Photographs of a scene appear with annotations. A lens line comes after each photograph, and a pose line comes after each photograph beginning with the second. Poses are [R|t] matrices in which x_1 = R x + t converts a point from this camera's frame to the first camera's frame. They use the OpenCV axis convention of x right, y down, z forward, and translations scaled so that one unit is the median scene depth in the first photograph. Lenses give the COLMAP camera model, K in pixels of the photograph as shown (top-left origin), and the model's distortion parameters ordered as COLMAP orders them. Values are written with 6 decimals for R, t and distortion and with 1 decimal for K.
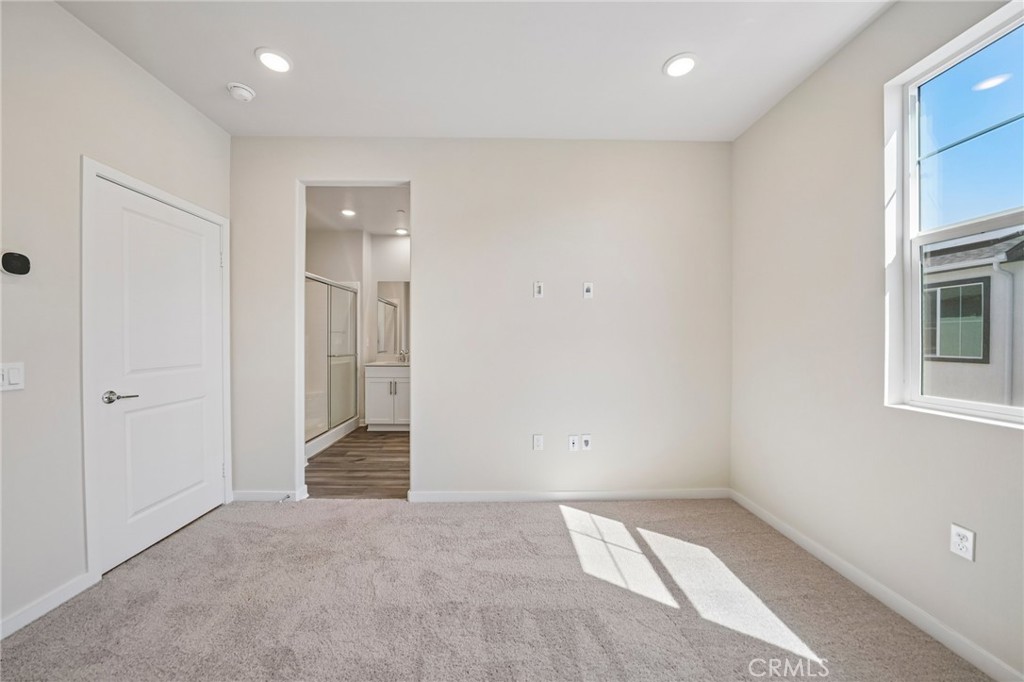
lens RADIAL K [[353.1, 0, 512.0], [0, 353.1, 341.0], [0, 0, 1]] dist [-0.020685, 0.000306]
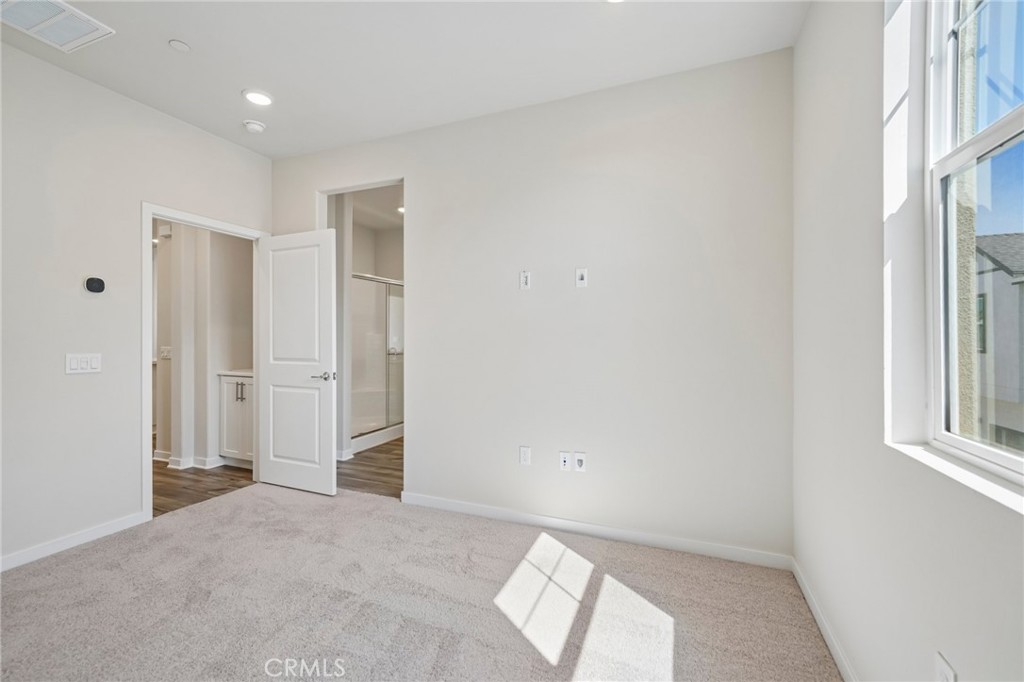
lens RADIAL K [[429.1, 0, 510.9], [0, 429.1, 336.7], [0, 0, 1]] dist [0.001944, -0.000133]
pose [[0.916967, -0.001635, -0.398959, 0.540459], [-0.001068, 0.999978, -0.006551, 0.001070], [0.398961, 0.006433, 0.916945, 0.015228]]
